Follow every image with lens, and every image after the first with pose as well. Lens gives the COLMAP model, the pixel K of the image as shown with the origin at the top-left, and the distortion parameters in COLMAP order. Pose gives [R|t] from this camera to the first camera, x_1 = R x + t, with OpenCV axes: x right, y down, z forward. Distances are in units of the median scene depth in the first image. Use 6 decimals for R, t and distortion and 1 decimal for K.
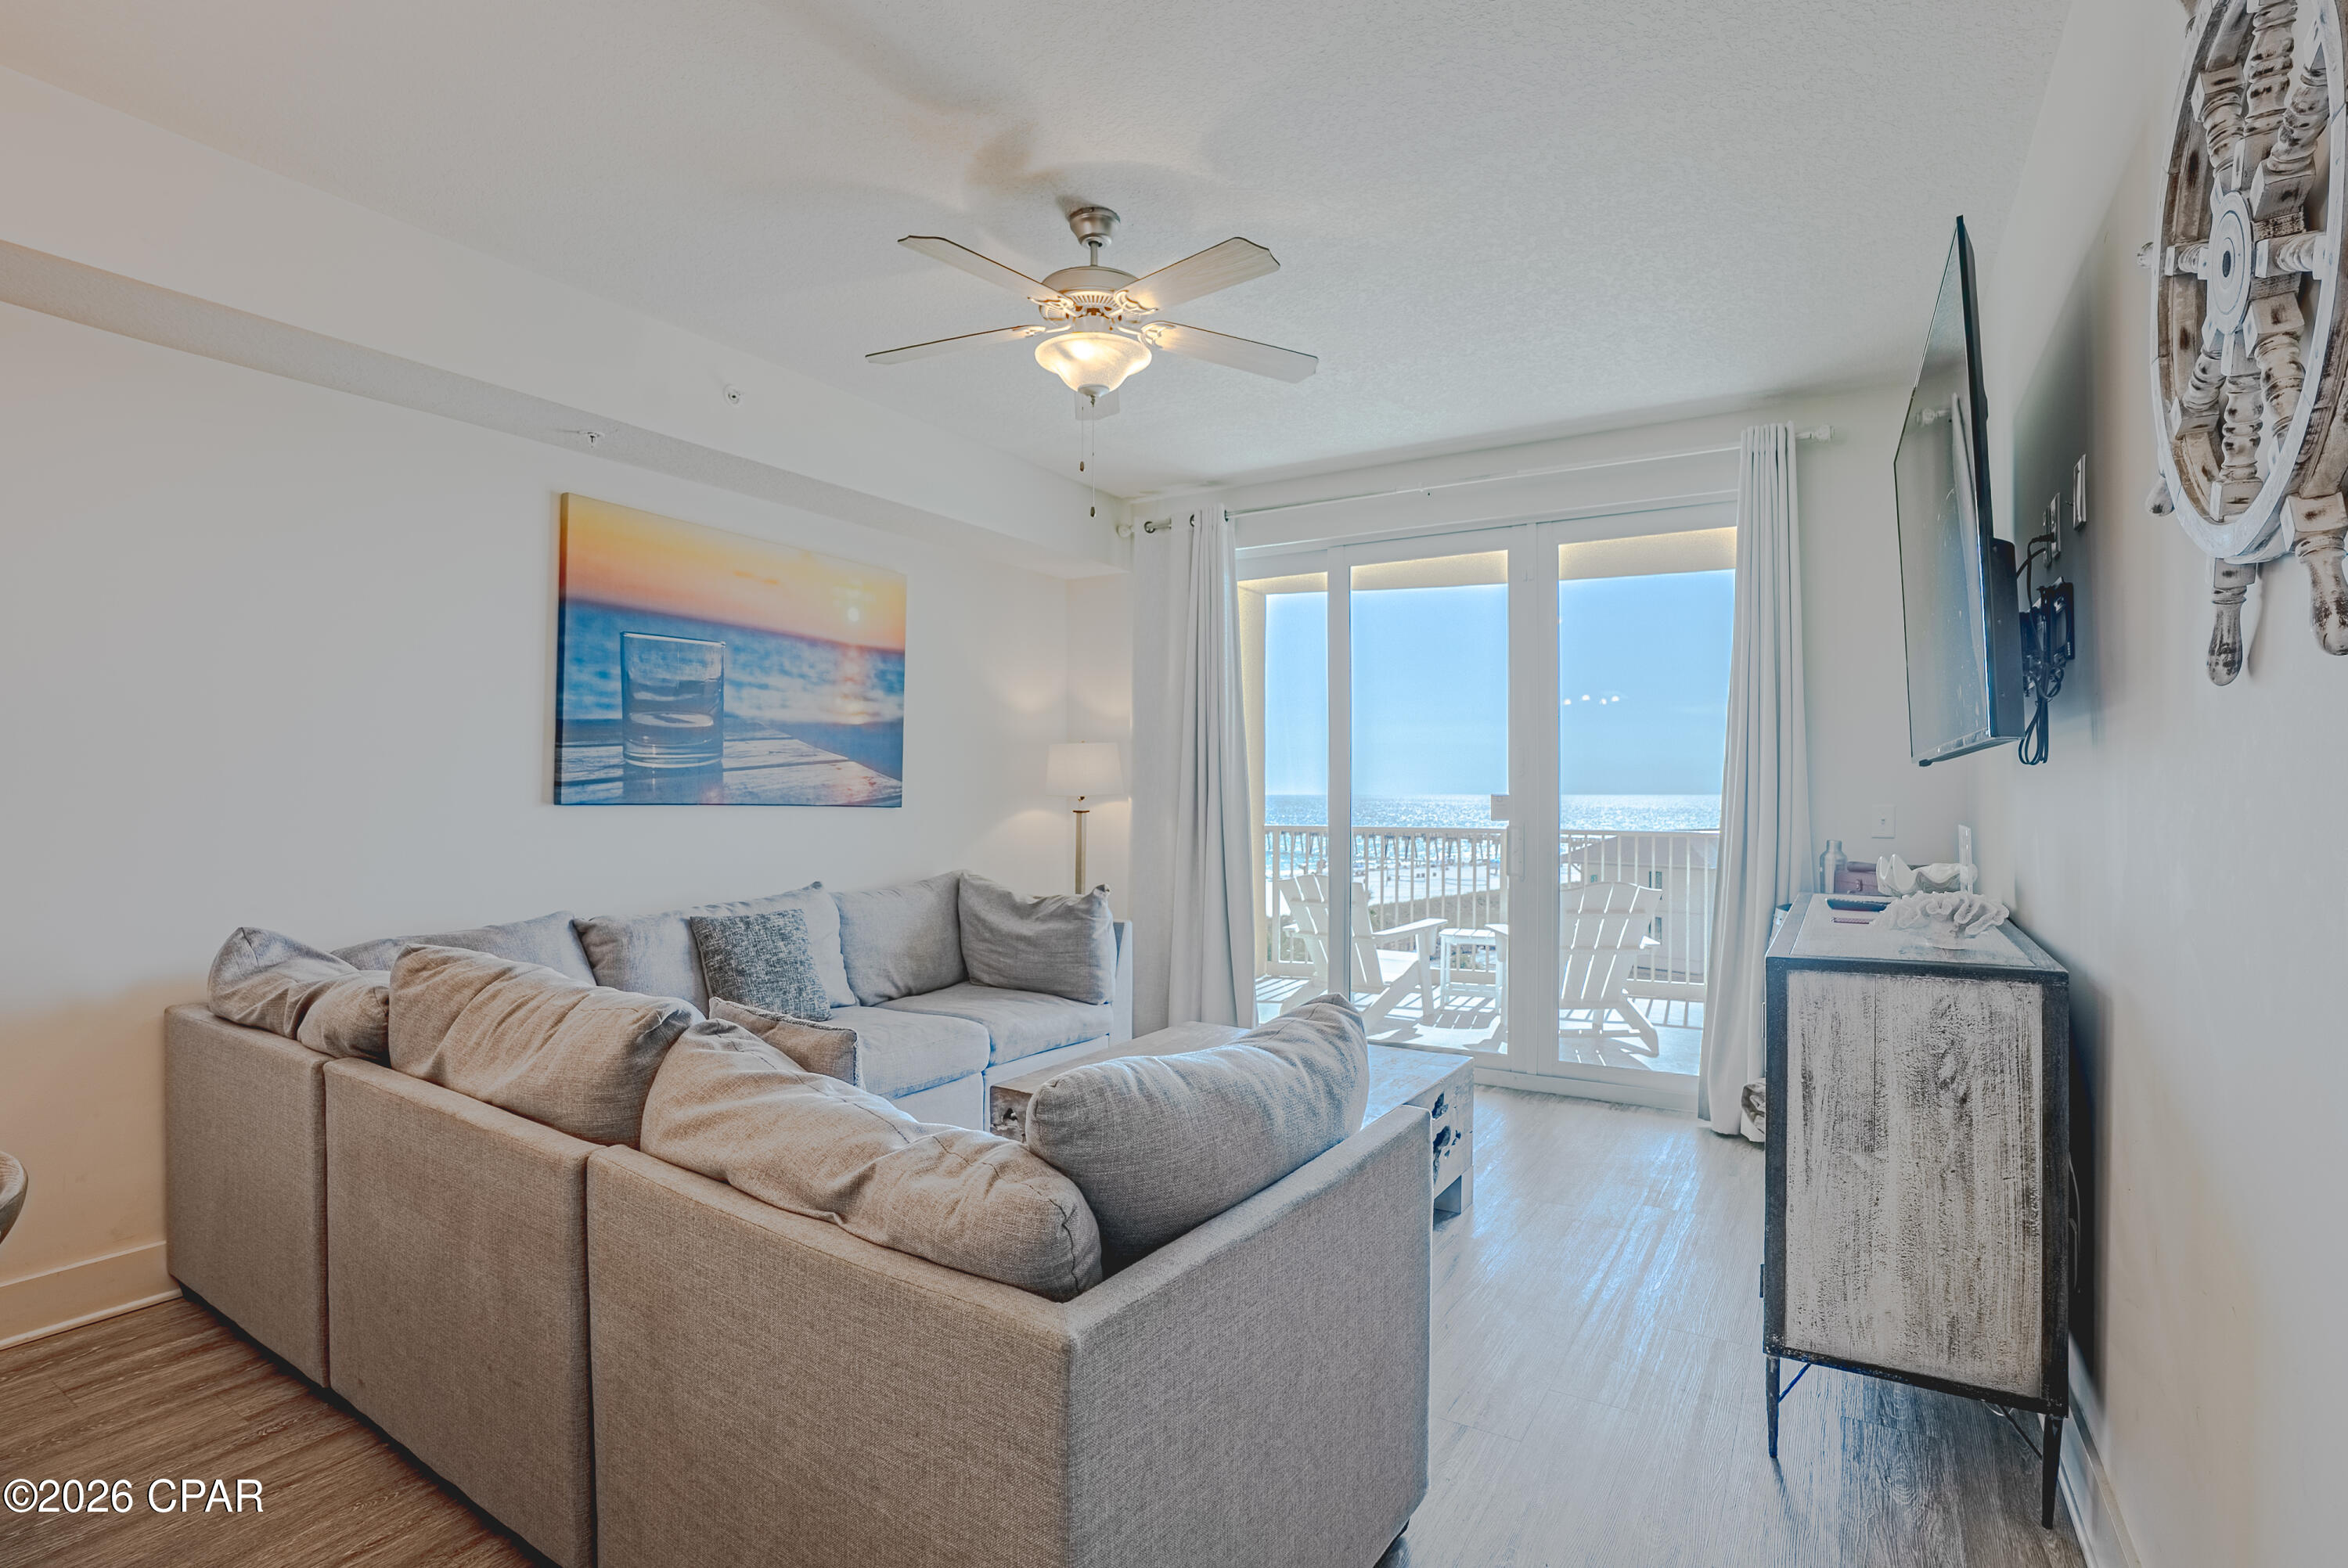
lens RADIAL K [[1115.0, 0, 1185.2], [0, 1115.0, 796.5], [0, 0, 1]] dist [-0.085282, 0.039750]
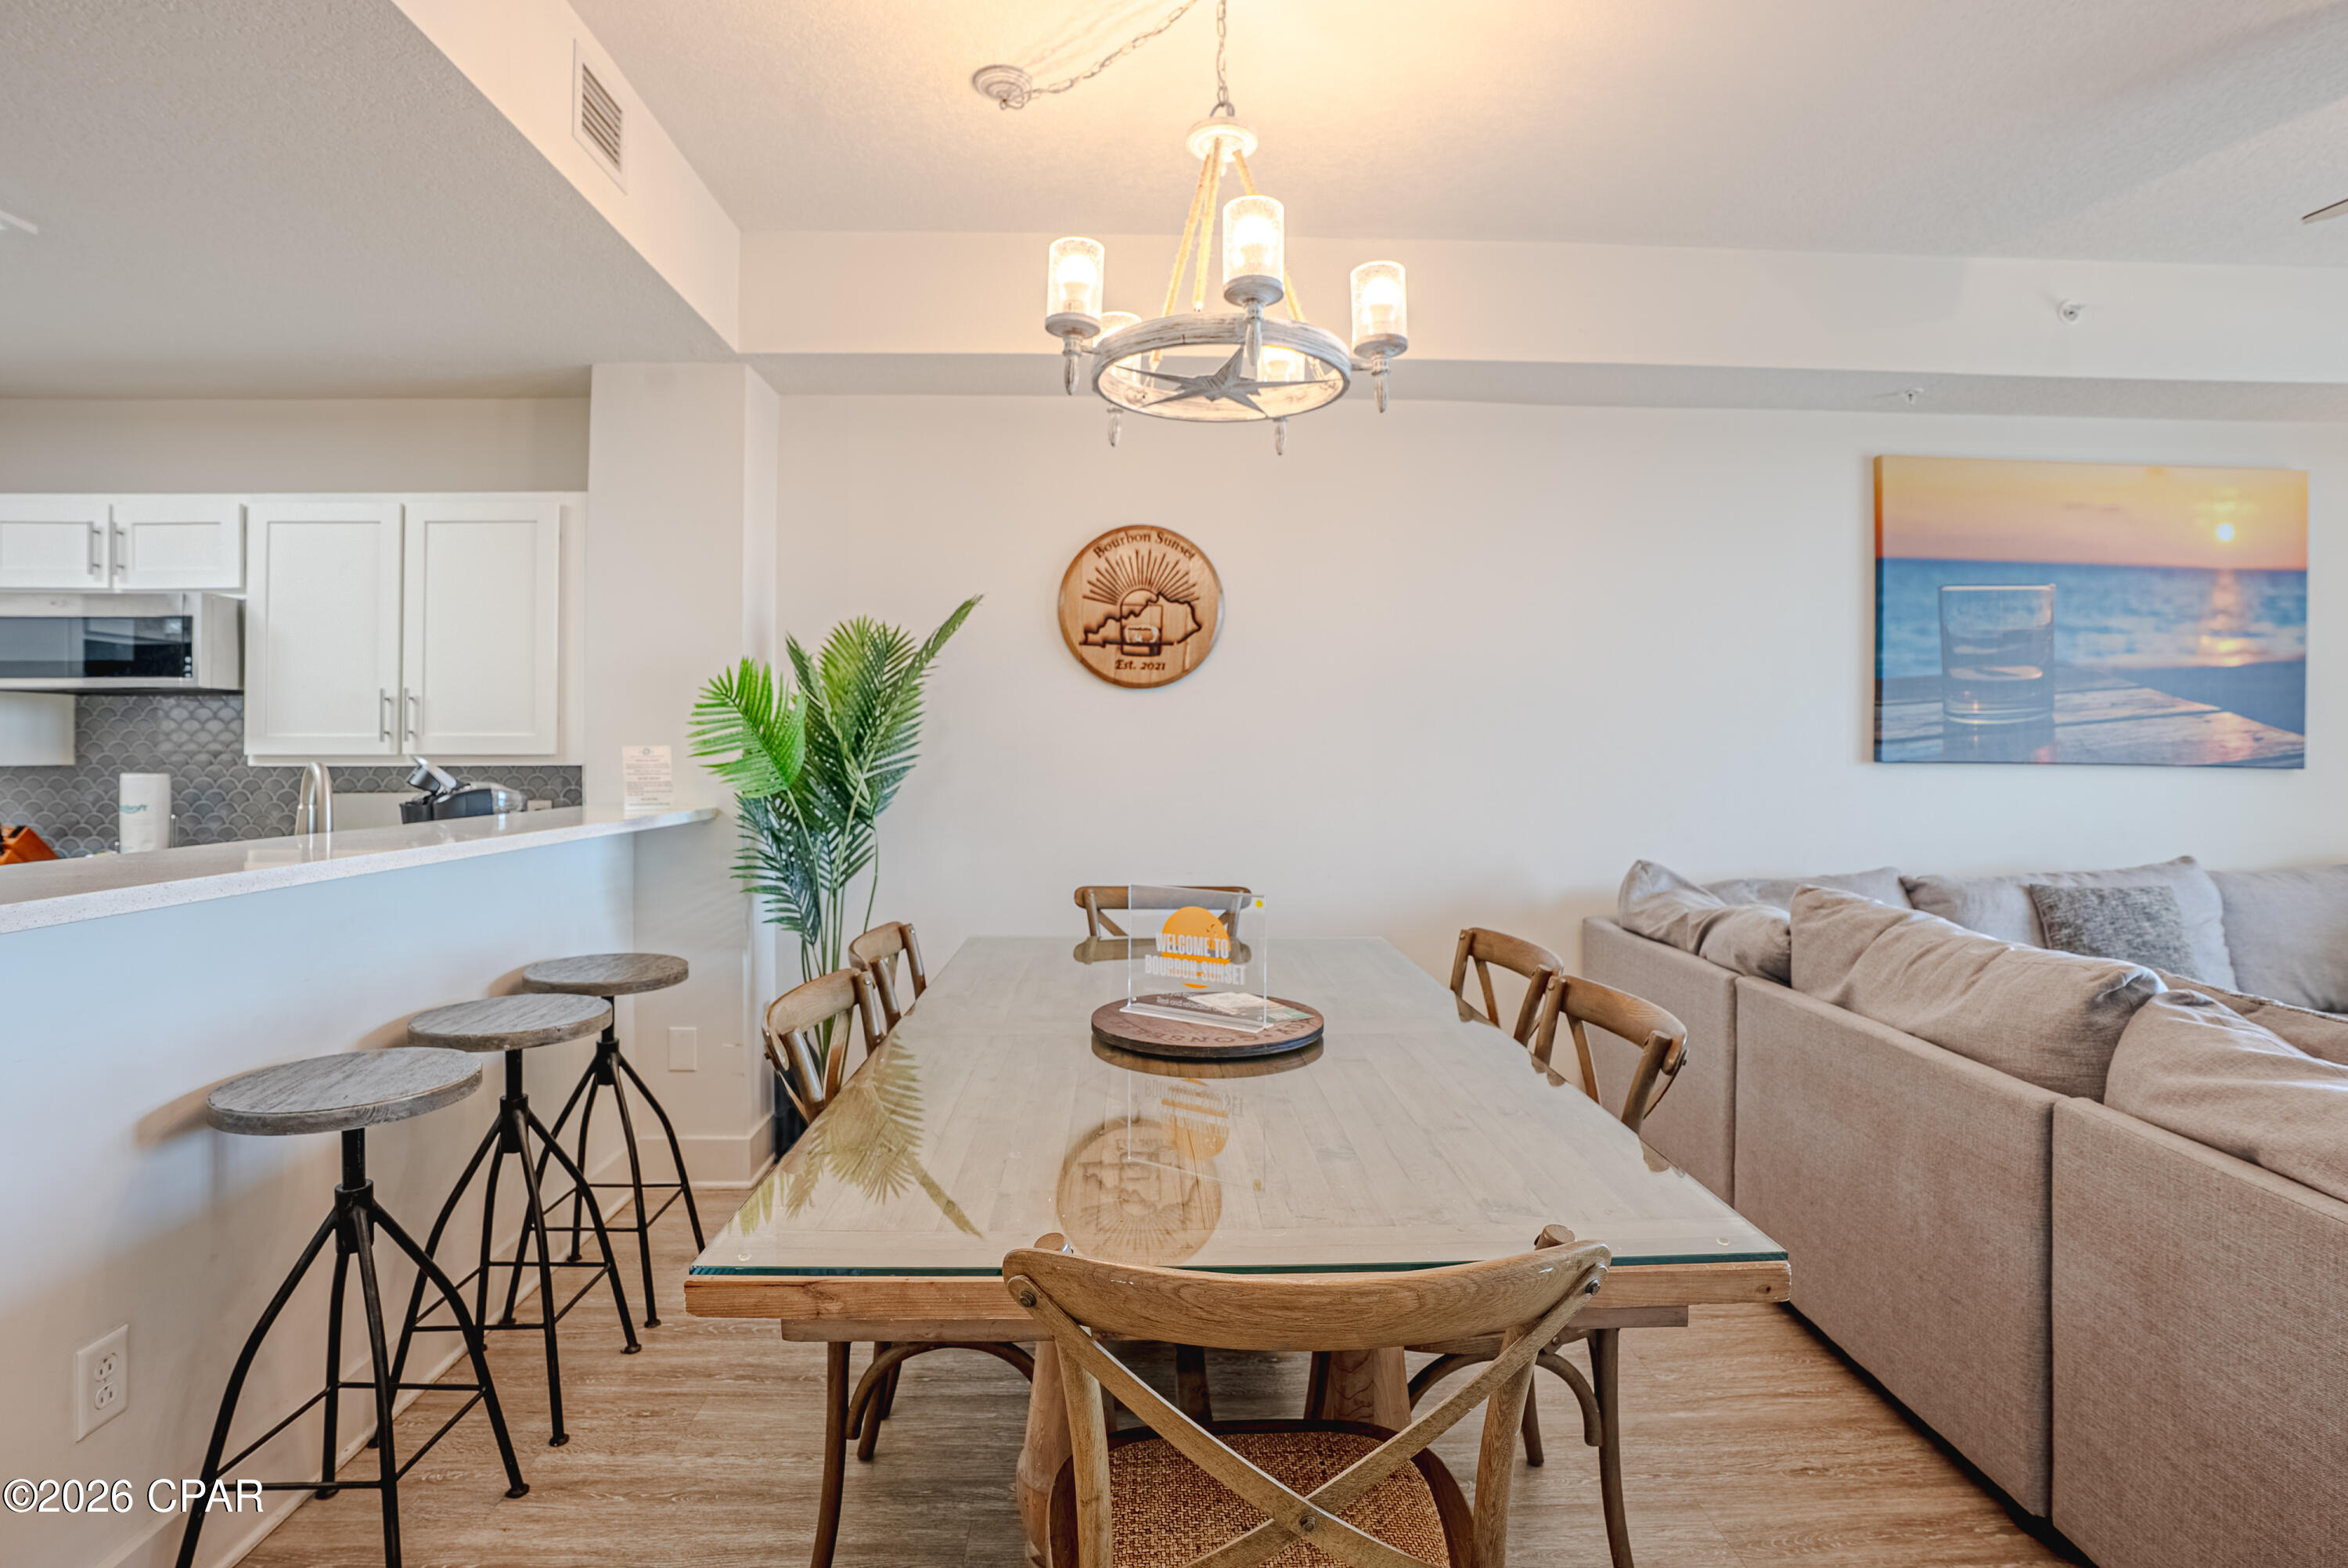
lens RADIAL K [[1158.7, 0, 1166.5], [0, 1158.7, 735.7], [0, 0, 1]] dist [-0.061879, 0.024080]
pose [[0.549183, -0.010821, -0.835632, -0.051170], [-0.002884, 0.999886, -0.014843, 0.000220], [0.835697, 0.010562, 0.549089, -0.130616]]
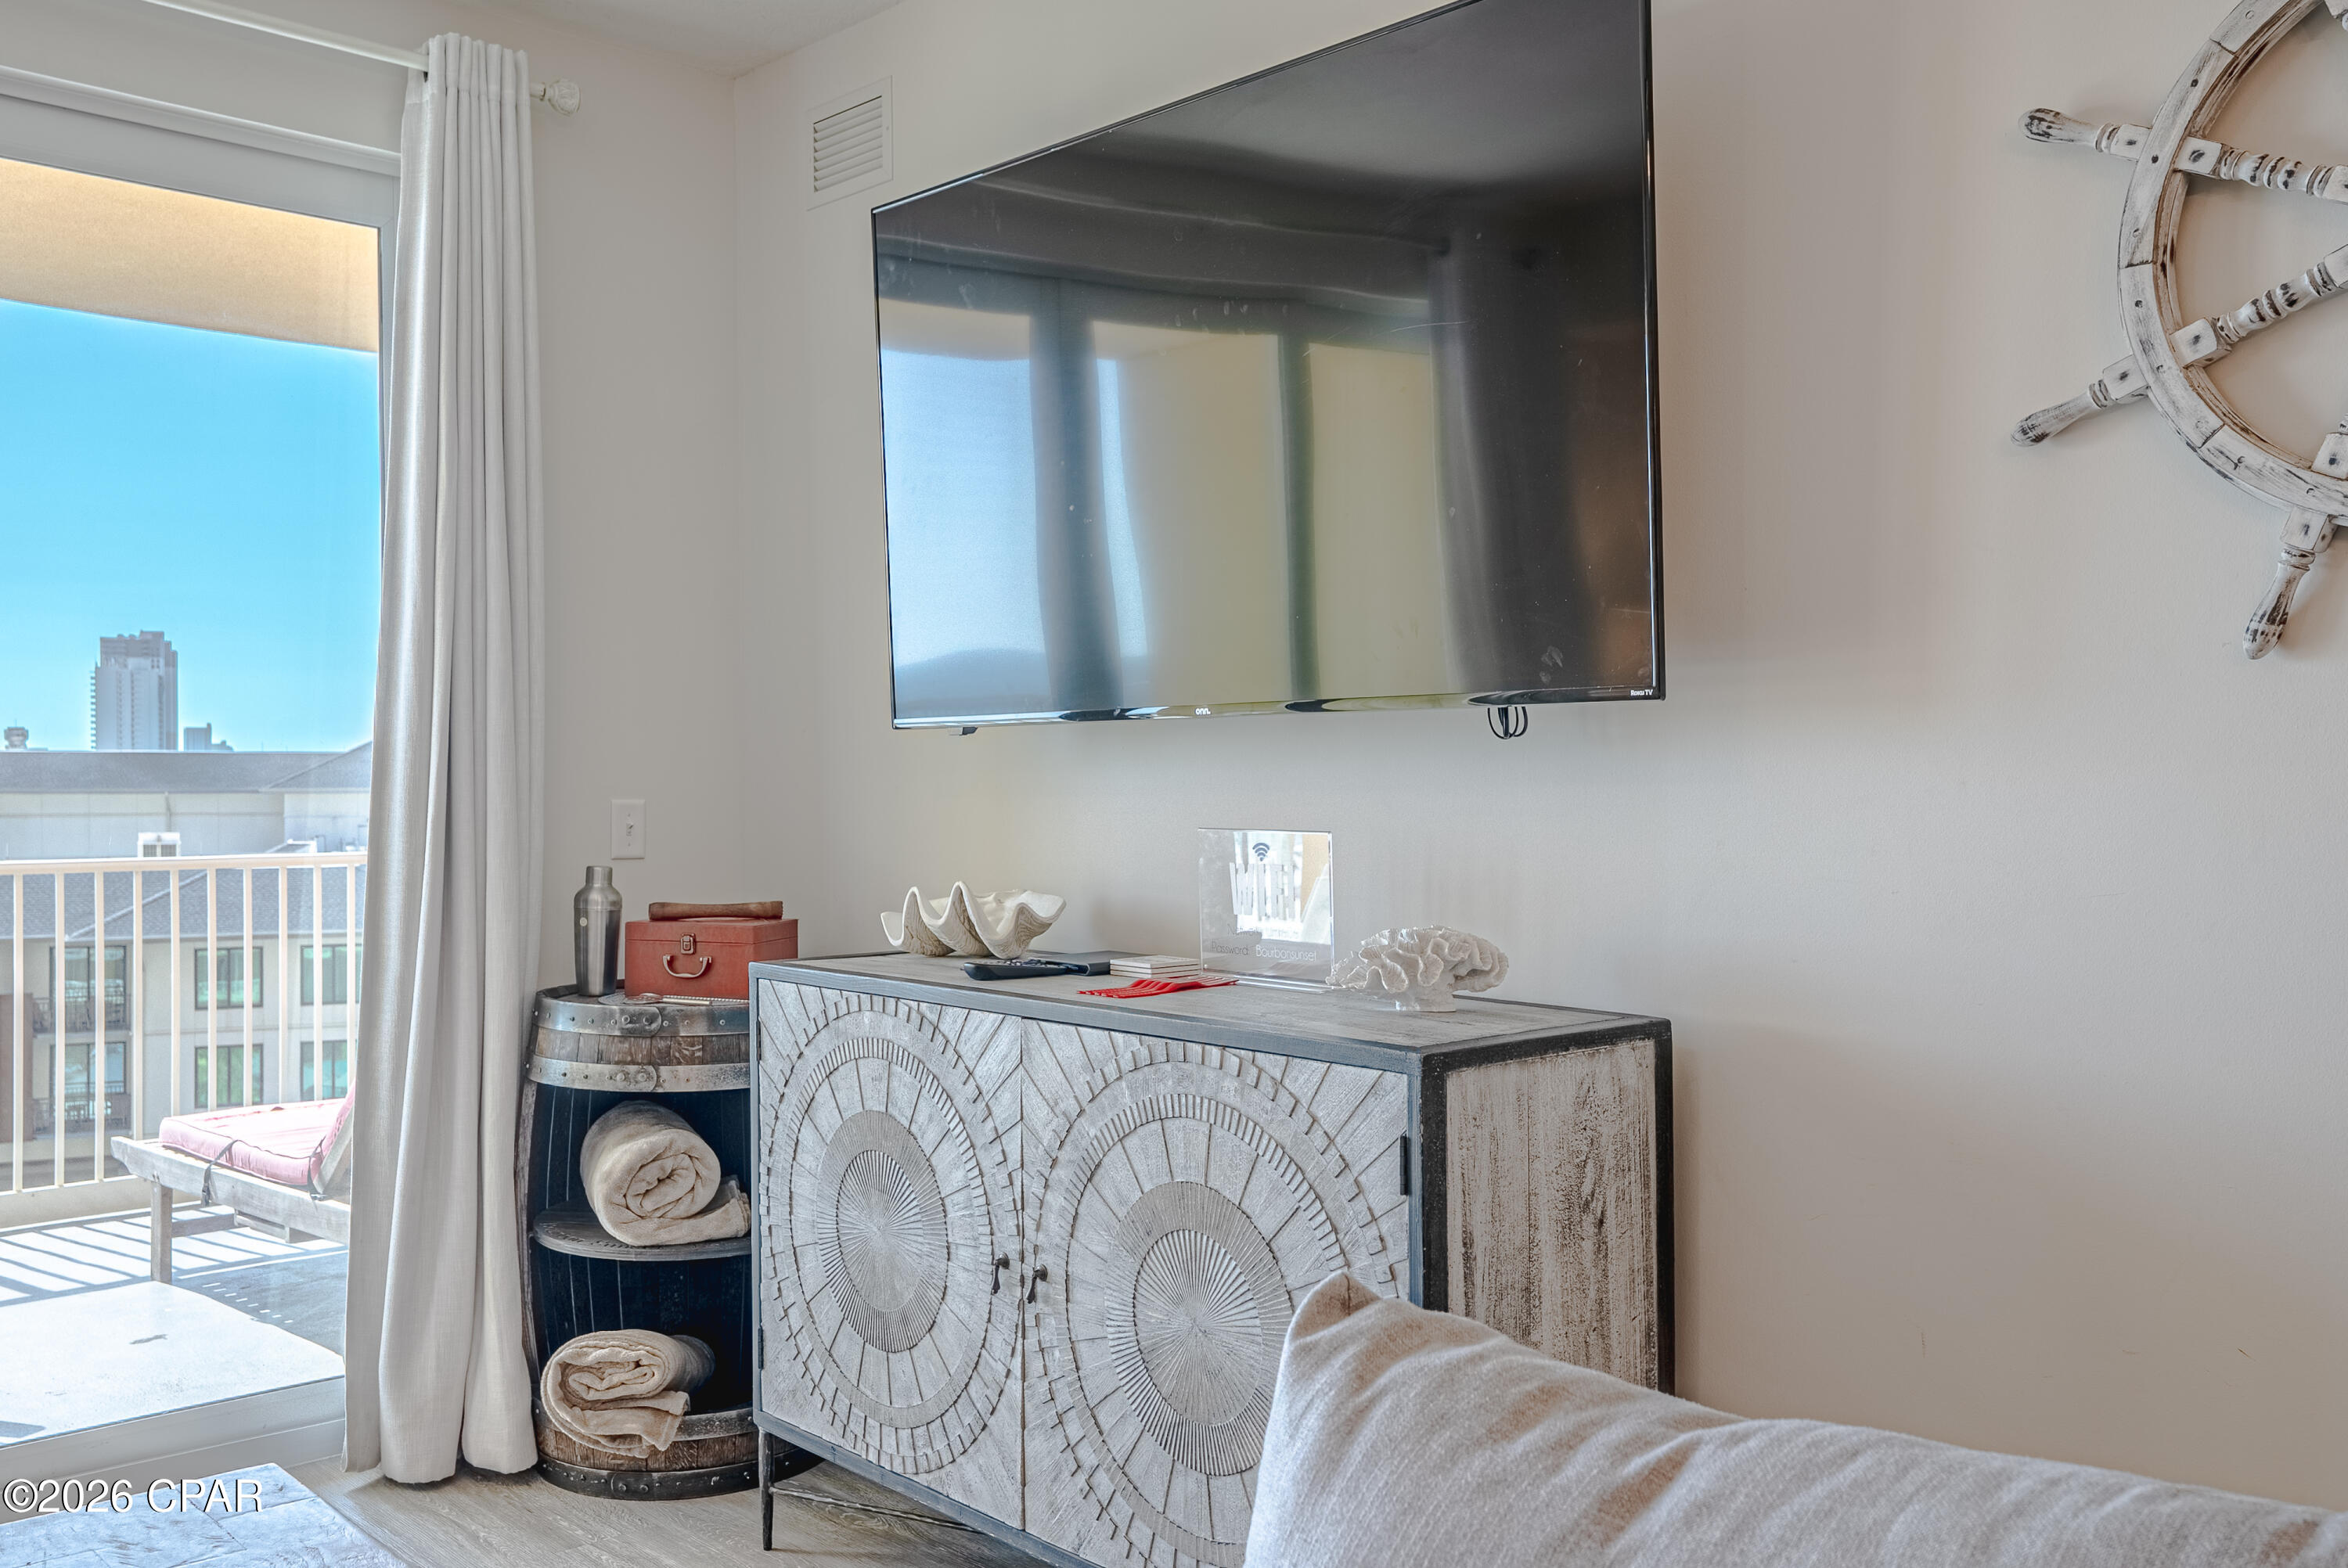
lens RADIAL K [[2062.5, 0, 1183.5], [0, 2062.5, 815.2], [0, 0, 1]] dist [0.040683, 0.008516]
pose [[0.288968, -0.017355, 0.957181, -0.312234], [0.003580, 0.999848, 0.017048, -0.000982], [-0.957332, -0.001500, 0.288986, 0.440298]]
